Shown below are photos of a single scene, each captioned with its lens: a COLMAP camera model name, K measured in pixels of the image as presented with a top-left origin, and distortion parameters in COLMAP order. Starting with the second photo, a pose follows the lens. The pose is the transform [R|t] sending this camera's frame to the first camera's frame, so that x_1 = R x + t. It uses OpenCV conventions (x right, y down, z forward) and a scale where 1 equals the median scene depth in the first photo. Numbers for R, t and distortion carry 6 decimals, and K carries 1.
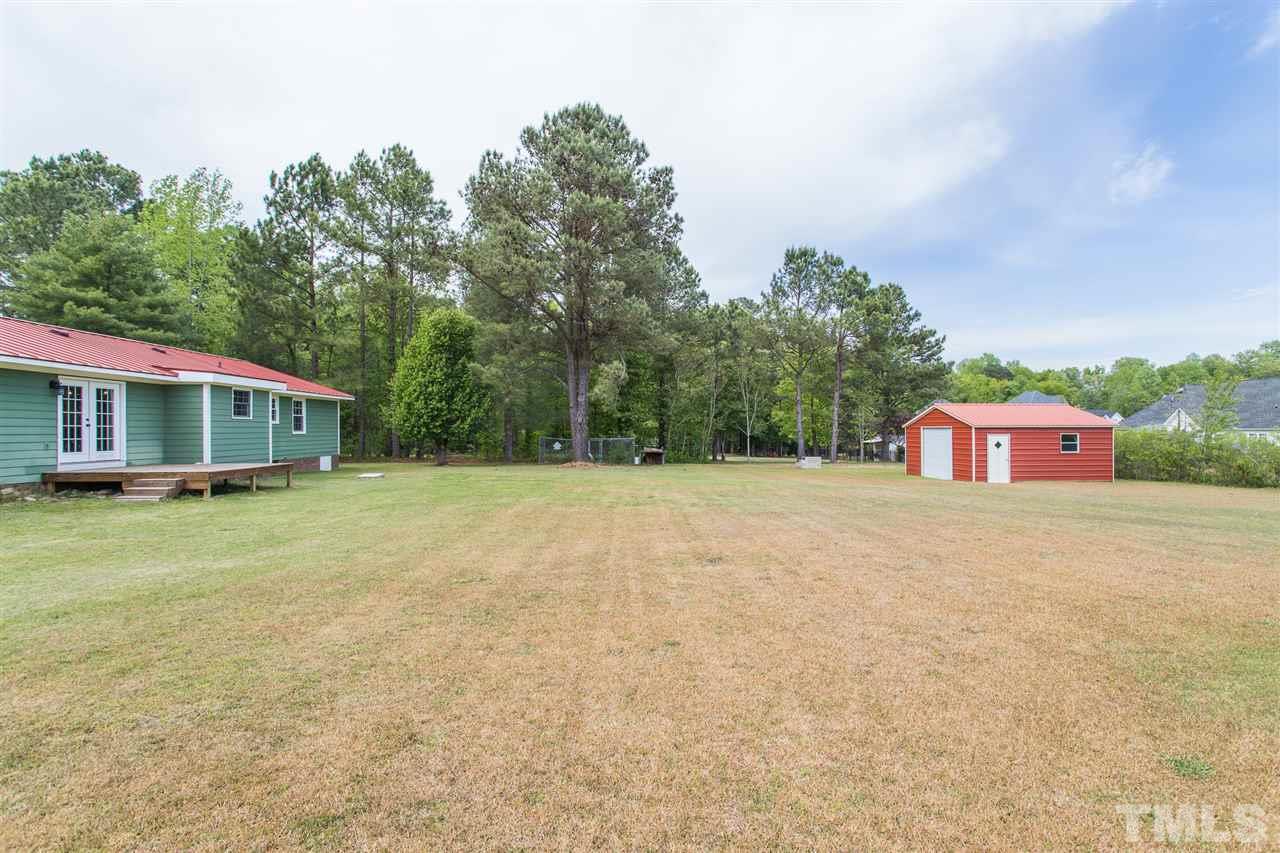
lens RADIAL K [[611.2, 0, 646.1], [0, 611.2, 429.7], [0, 0, 1]] dist [-0.005663, 0.002884]
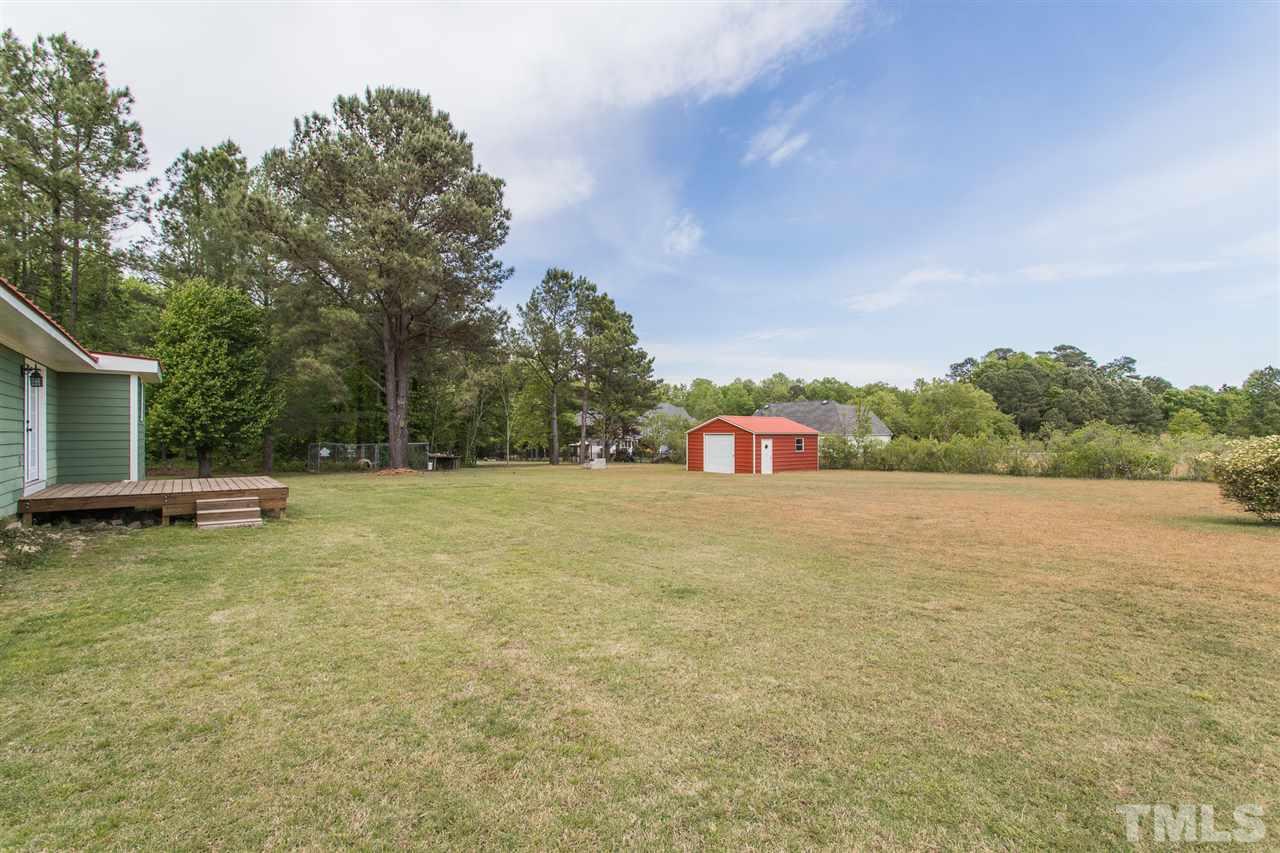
lens RADIAL K [[611.2, 0, 648.4], [0, 611.2, 423.8], [0, 0, 1]] dist [-0.005663, 0.002884]
pose [[0.813387, 0.013263, 0.581572, -0.406390], [-0.005080, 0.999864, -0.015698, -0.003843], [-0.581701, 0.009814, 0.813344, 0.017502]]
